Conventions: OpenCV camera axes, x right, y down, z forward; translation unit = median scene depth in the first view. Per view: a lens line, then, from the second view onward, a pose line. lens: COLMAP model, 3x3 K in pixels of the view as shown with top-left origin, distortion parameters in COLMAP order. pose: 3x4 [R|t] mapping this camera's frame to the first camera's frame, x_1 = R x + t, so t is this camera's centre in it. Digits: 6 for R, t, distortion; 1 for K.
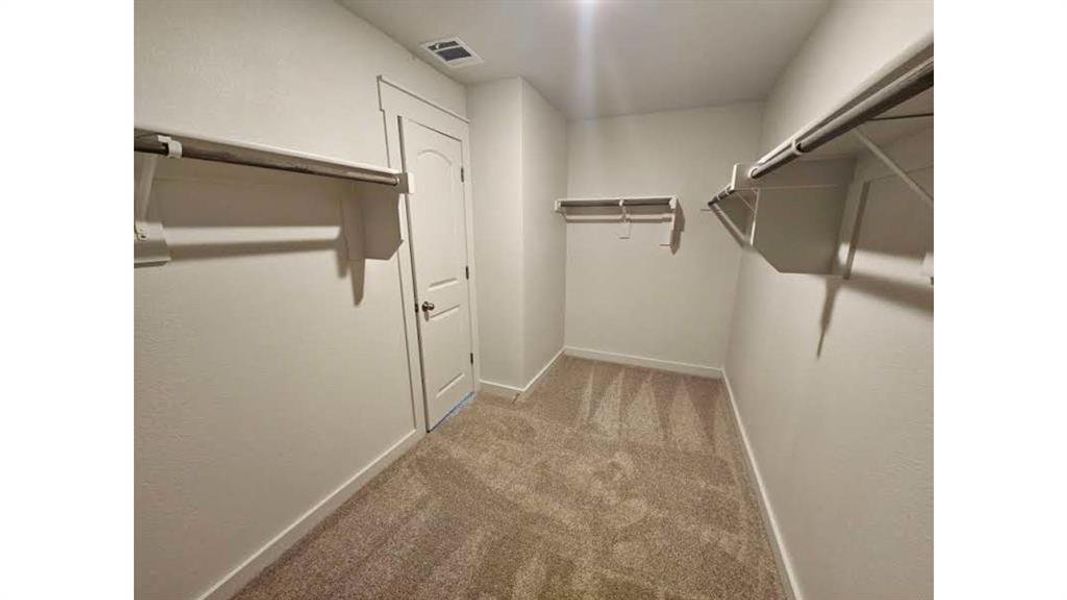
lens RADIAL K [[327.7, 0, 540.4], [0, 327.7, 303.0], [0, 0, 1]] dist [0.001306, 0.000227]
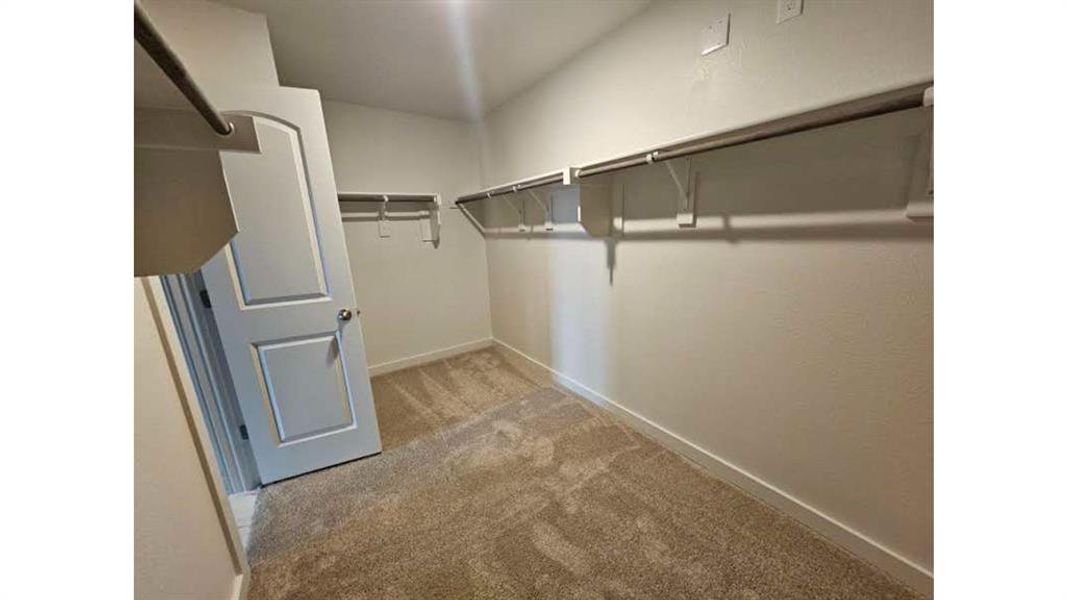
lens RADIAL K [[327.7, 0, 535.5], [0, 327.7, 302.2], [0, 0, 1]] dist [0.001306, 0.000227]
pose [[0.545115, -0.209347, 0.811803, -0.350950], [0.235828, 0.967511, 0.091145, 0.000245], [-0.804509, 0.141761, 0.576775, 0.147764]]
